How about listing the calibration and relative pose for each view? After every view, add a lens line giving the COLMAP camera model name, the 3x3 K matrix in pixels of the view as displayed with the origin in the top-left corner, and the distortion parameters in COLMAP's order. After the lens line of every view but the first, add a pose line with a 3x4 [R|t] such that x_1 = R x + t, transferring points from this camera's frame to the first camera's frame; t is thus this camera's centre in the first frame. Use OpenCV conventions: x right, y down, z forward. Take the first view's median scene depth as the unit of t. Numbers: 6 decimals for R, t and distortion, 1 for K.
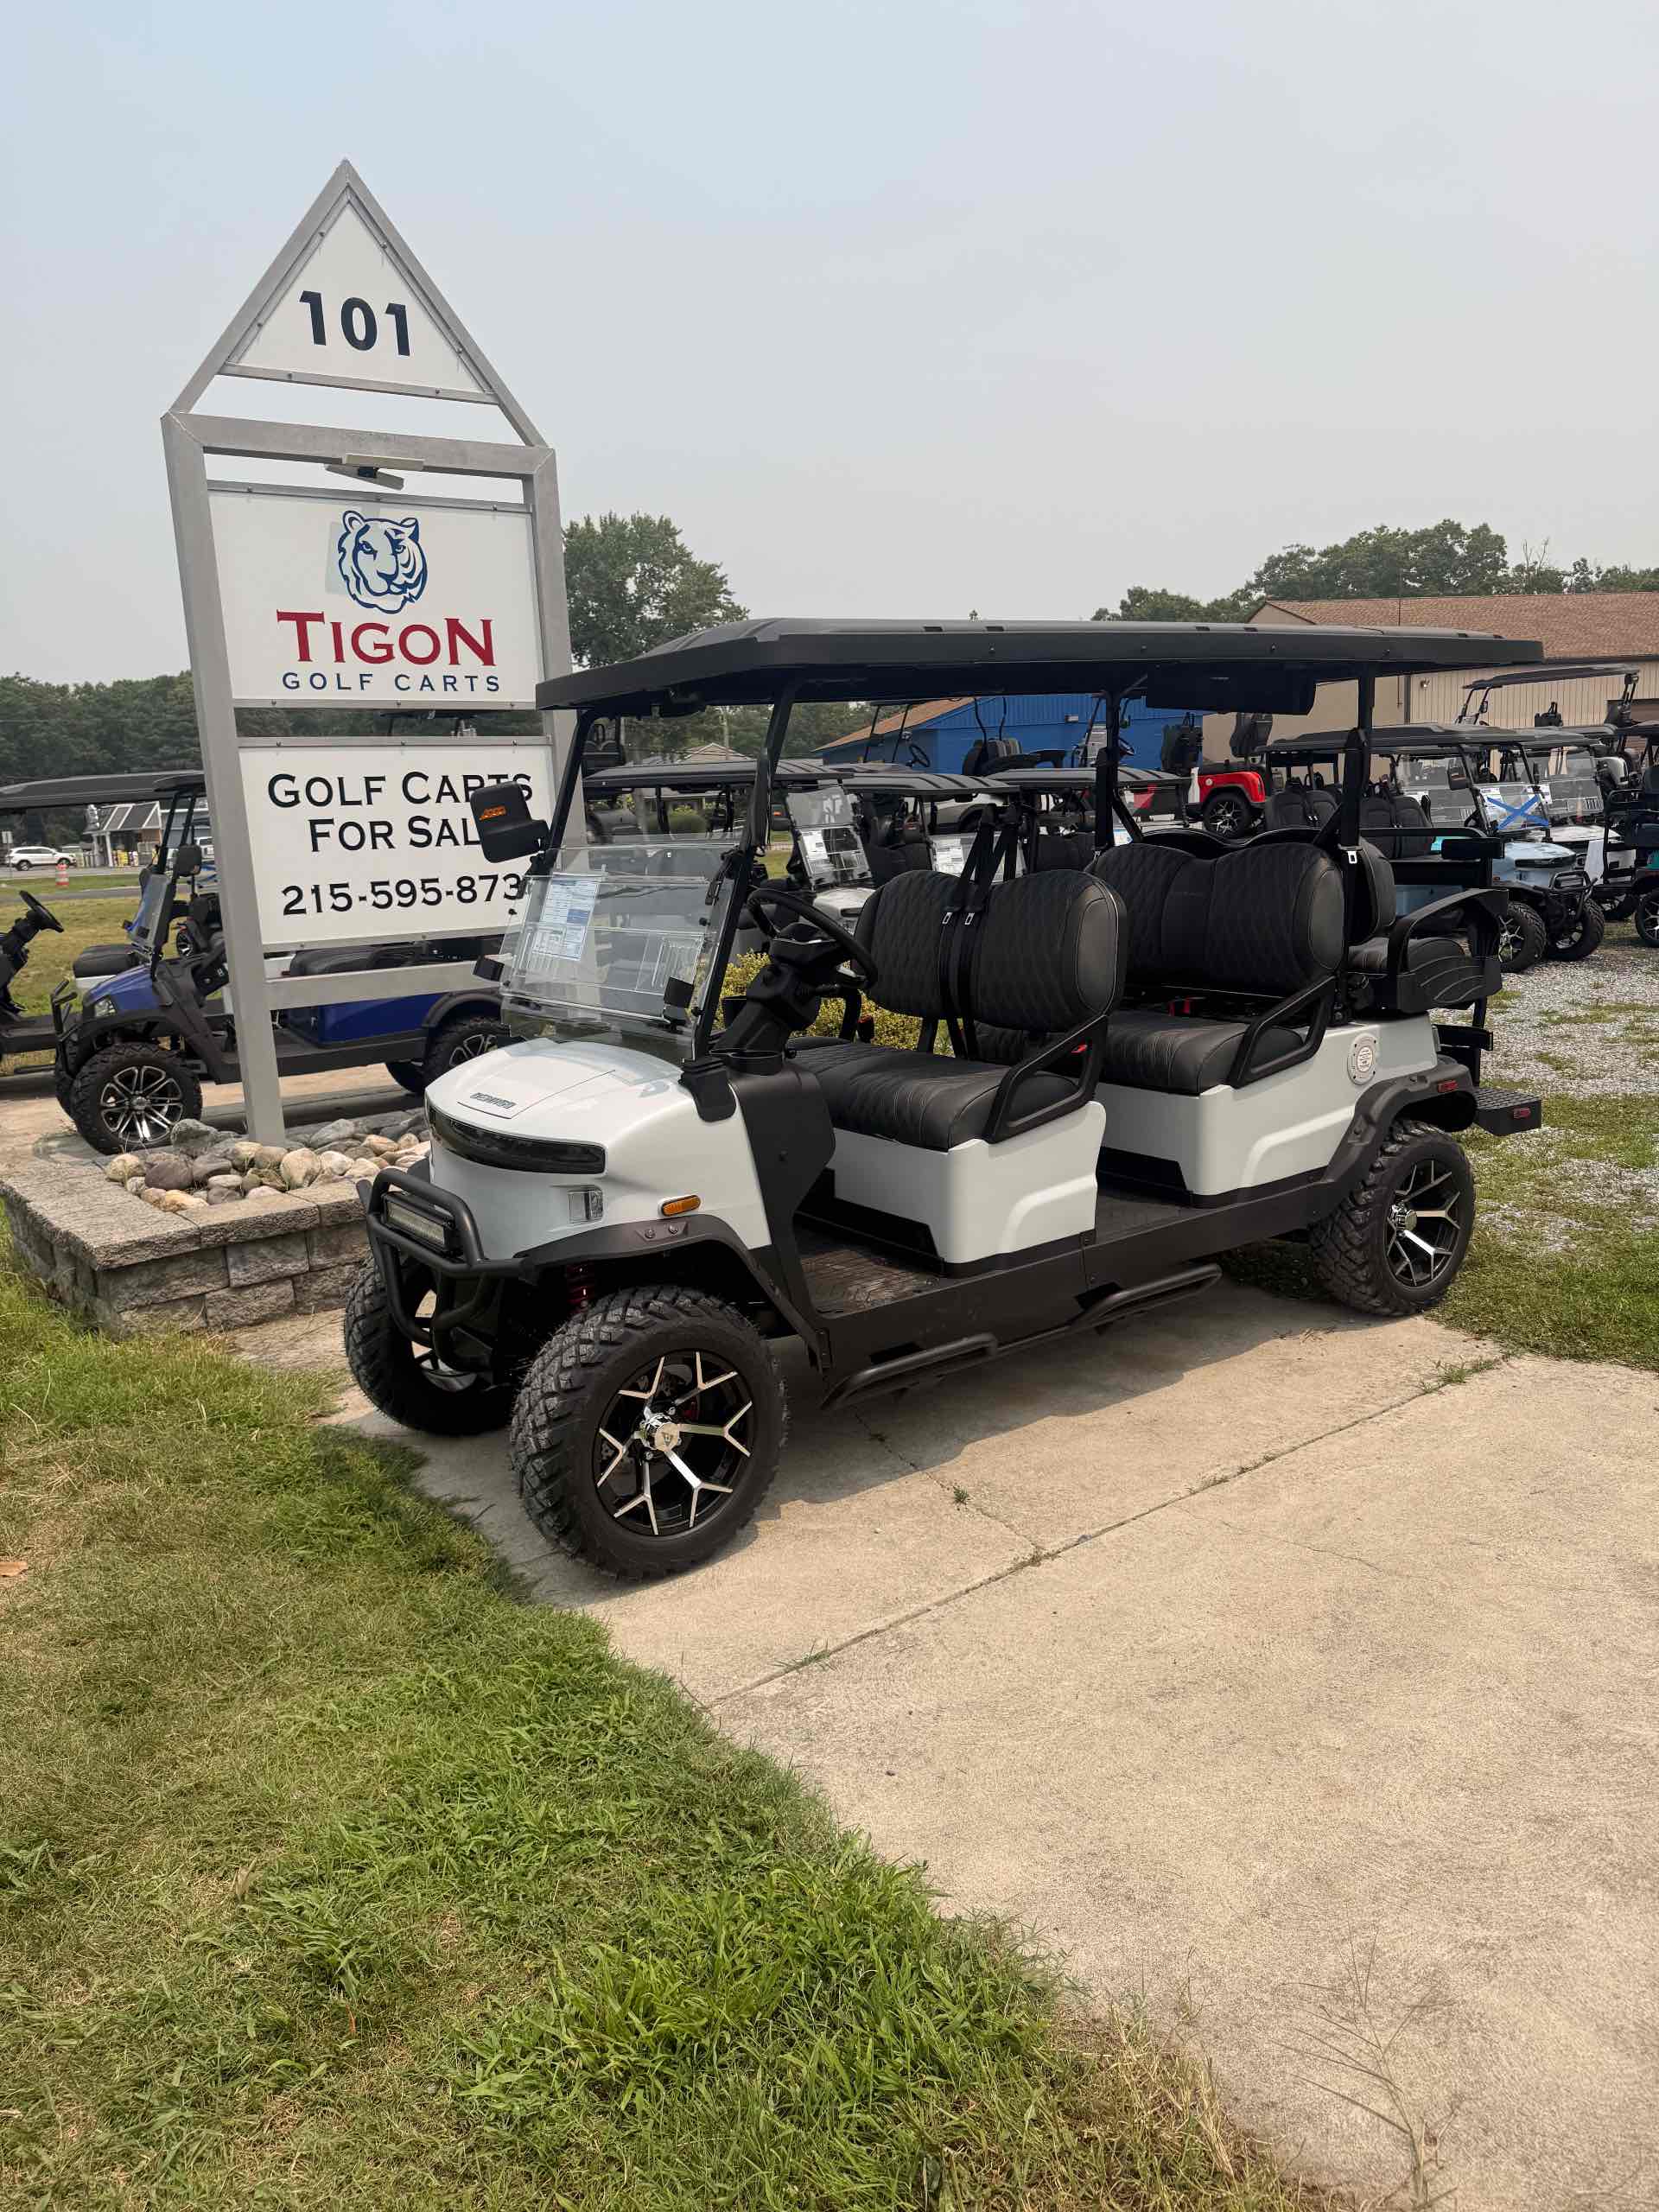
lens RADIAL K [[1489.7, 0, 844.7], [0, 1489.7, 1108.1], [0, 0, 1]] dist [0.023742, -0.024634]
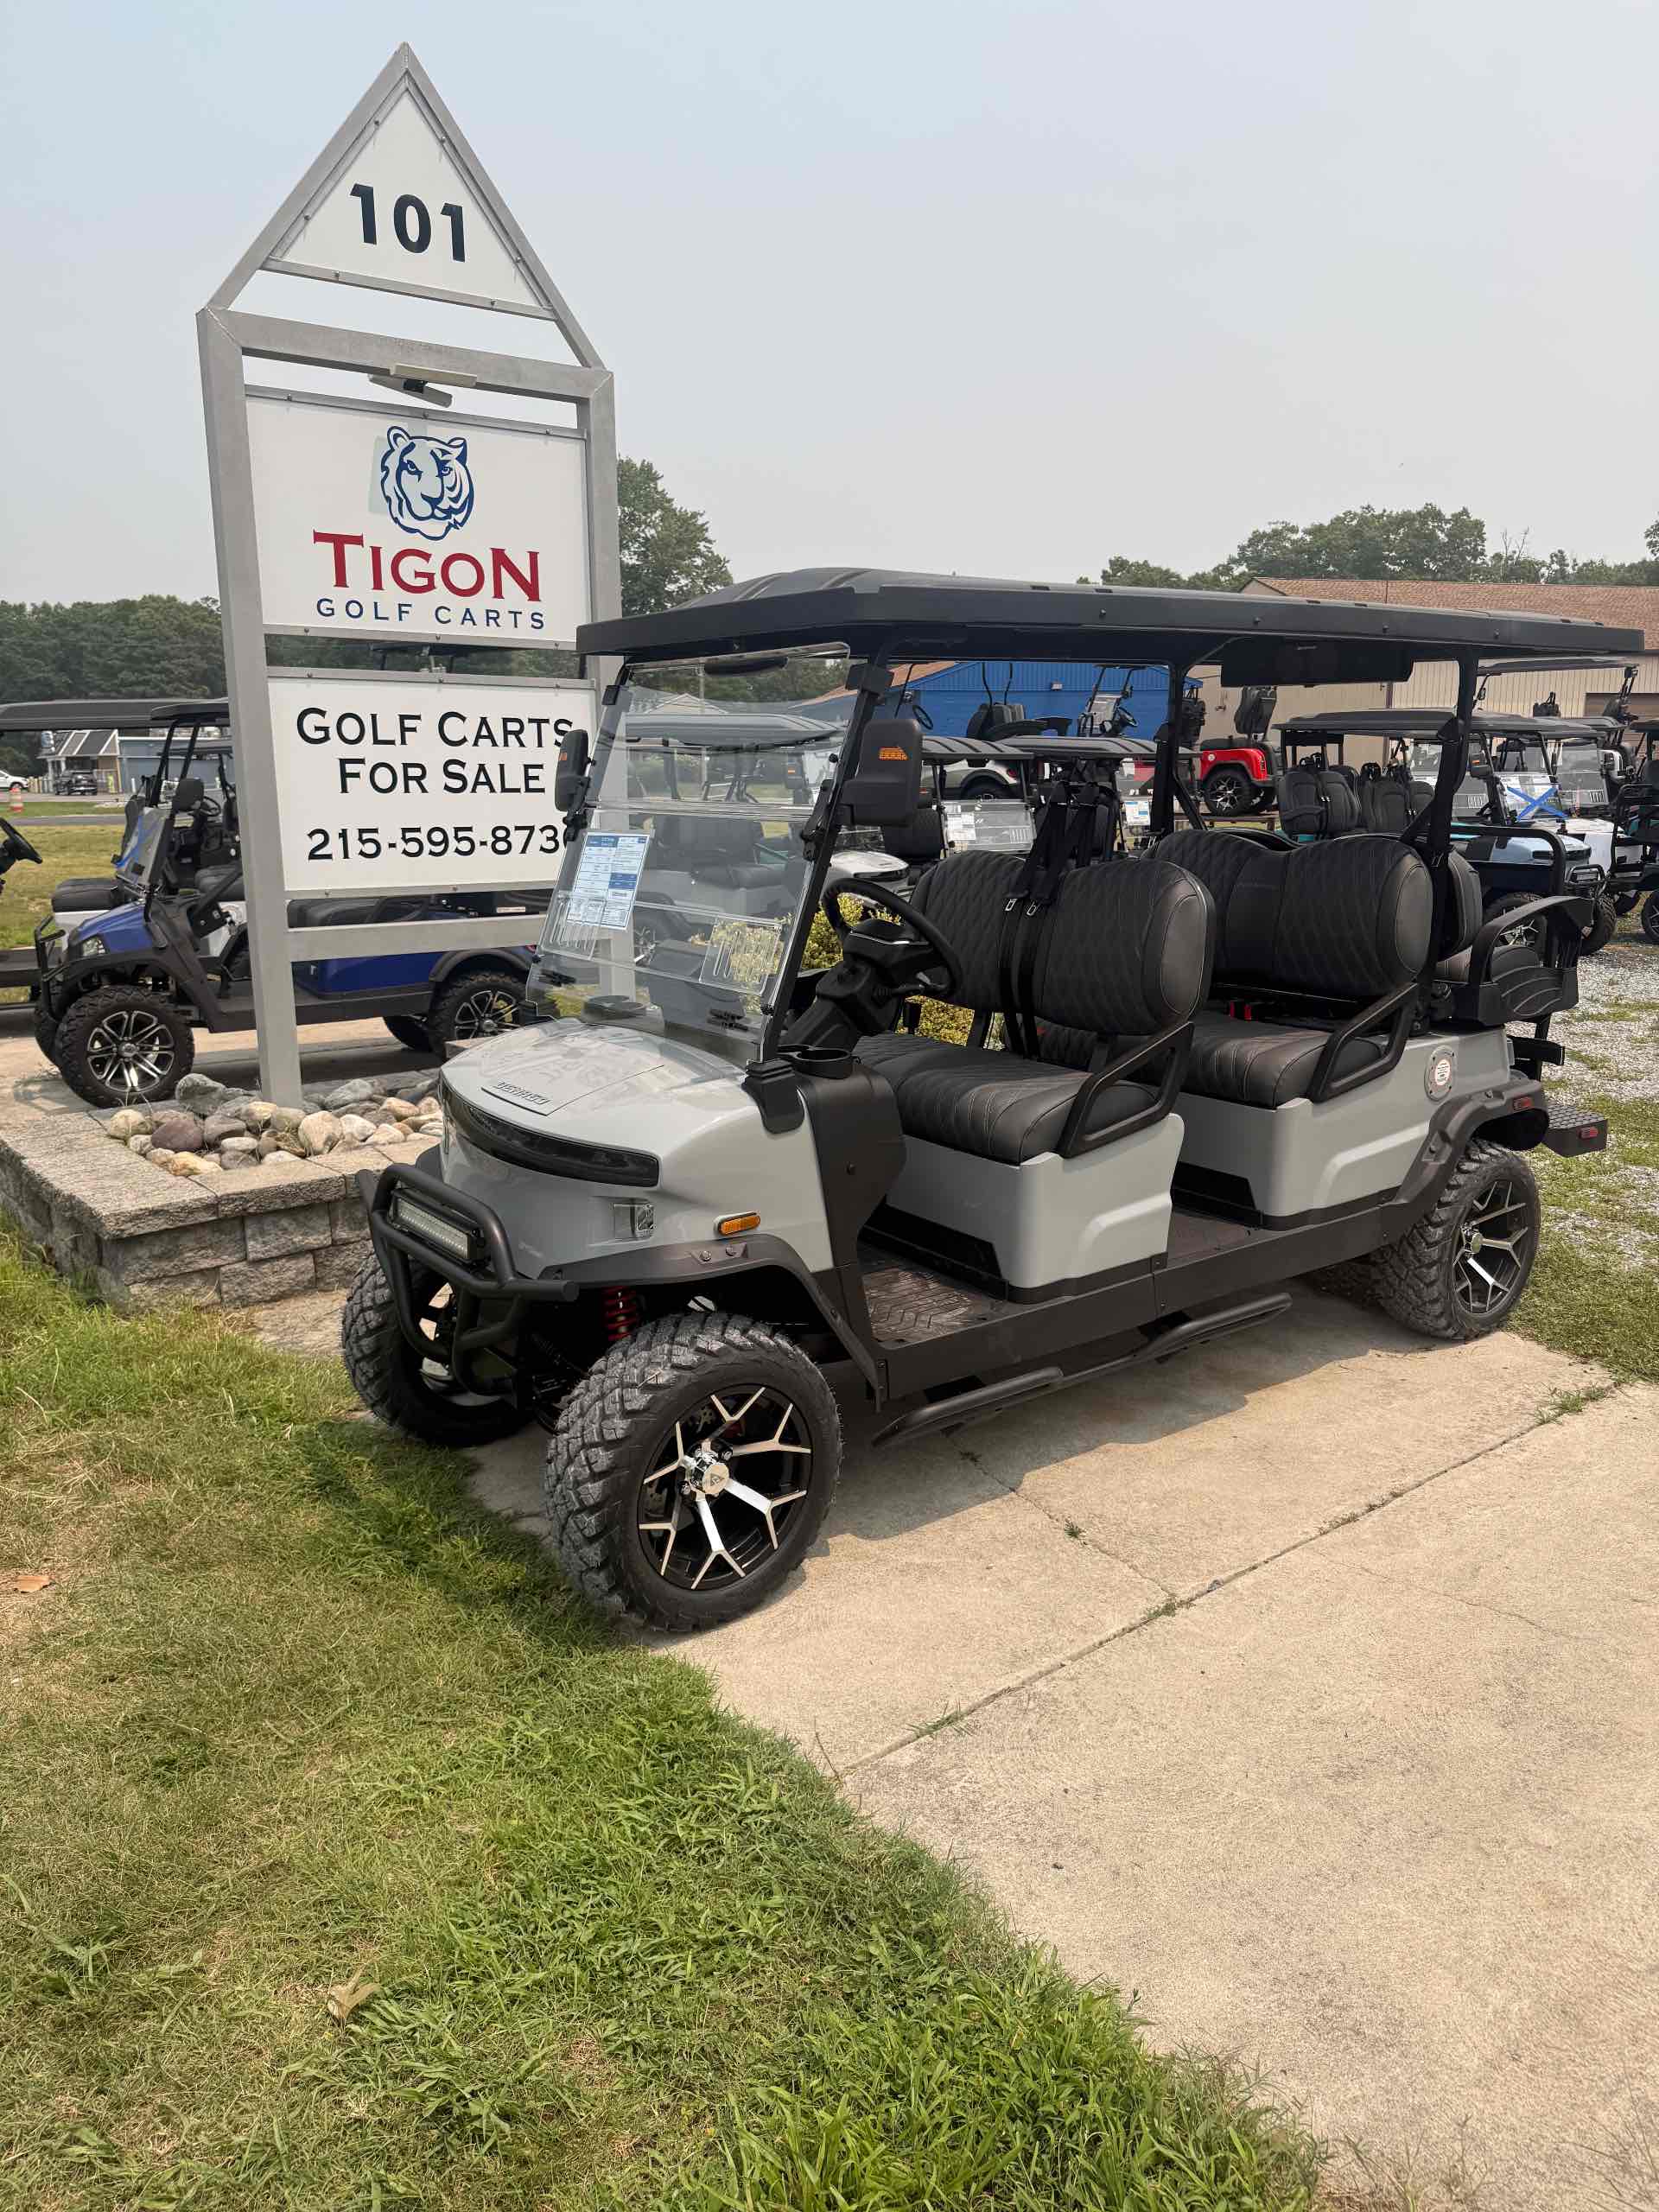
lens RADIAL K [[1489.7, 0, 847.4], [0, 1489.7, 1093.7], [0, 0, 1]] dist [0.023742, -0.024634]
pose [[0.998775, 0.037121, 0.032723, -0.067418], [-0.037684, 0.999149, 0.016769, -0.012264], [-0.032073, -0.017981, 0.999324, 0.057696]]
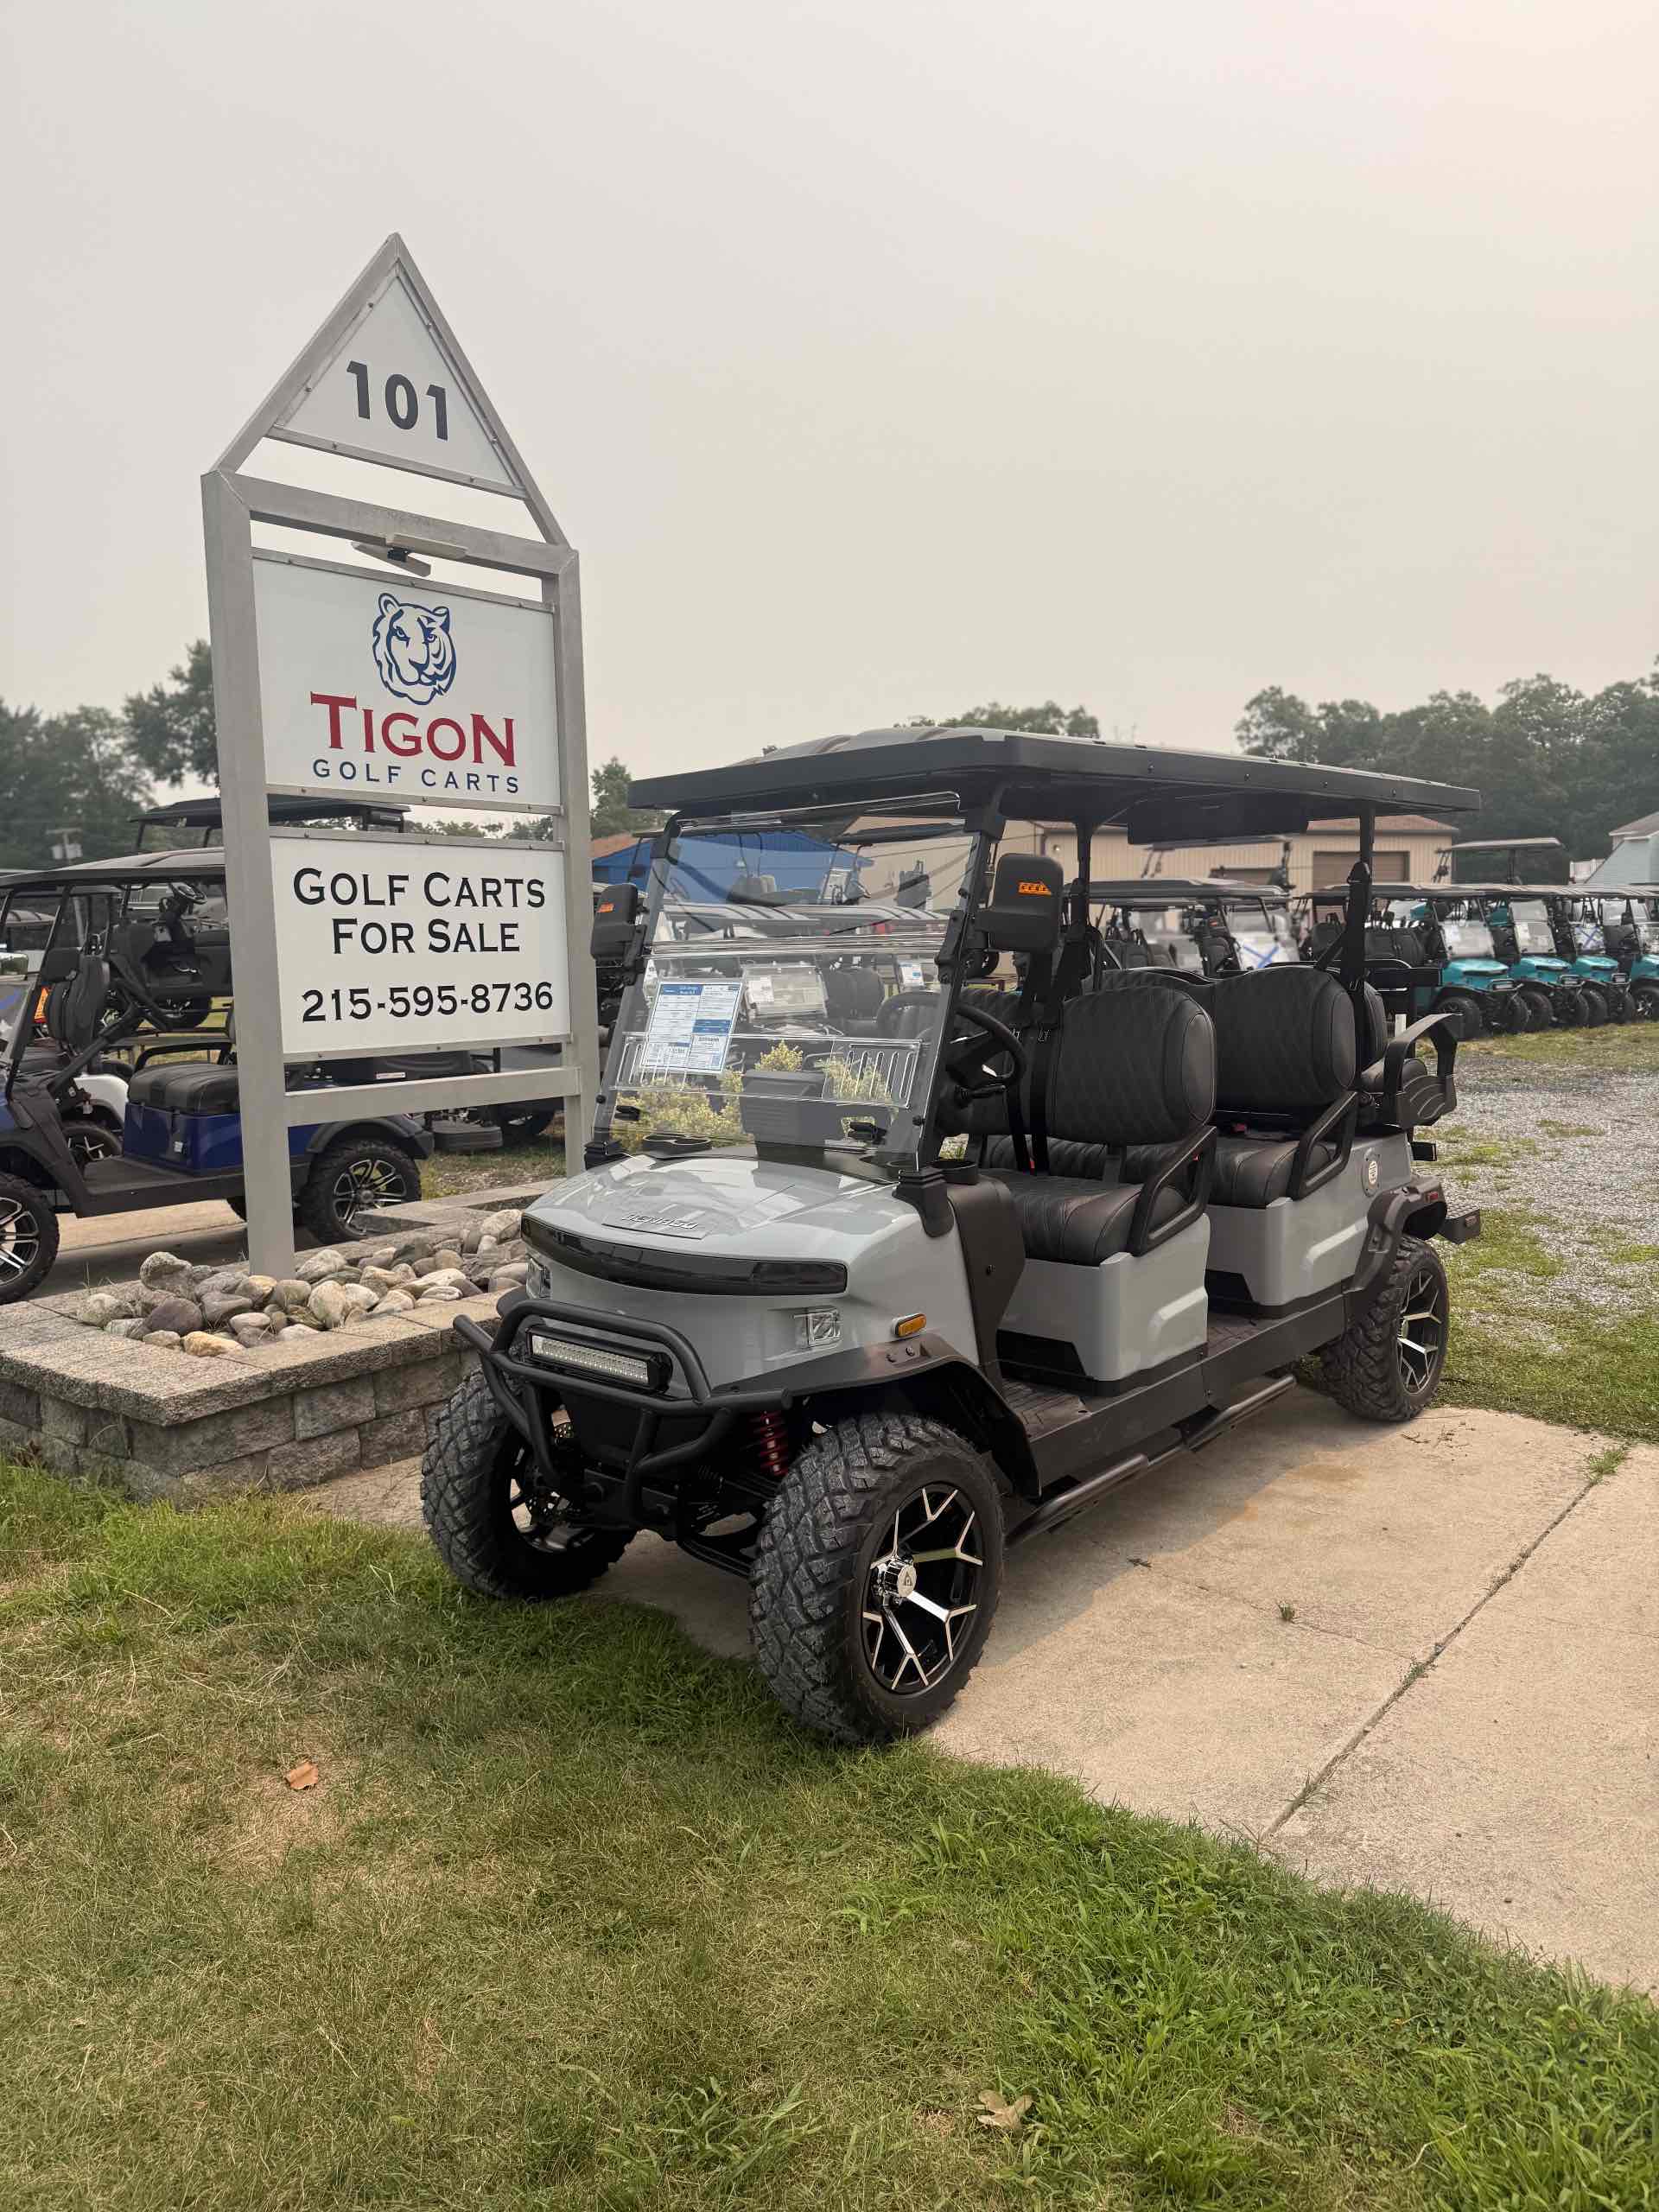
lens RADIAL K [[1485.4, 0, 810.4], [0, 1485.4, 1117.0], [0, 0, 1]] dist [0.049123, -0.034372]
pose [[0.973470, 0.002091, 0.228806, -0.294699], [0.017759, 0.996252, -0.084661, 0.010417], [-0.228125, 0.086478, 0.969784, 0.063058]]
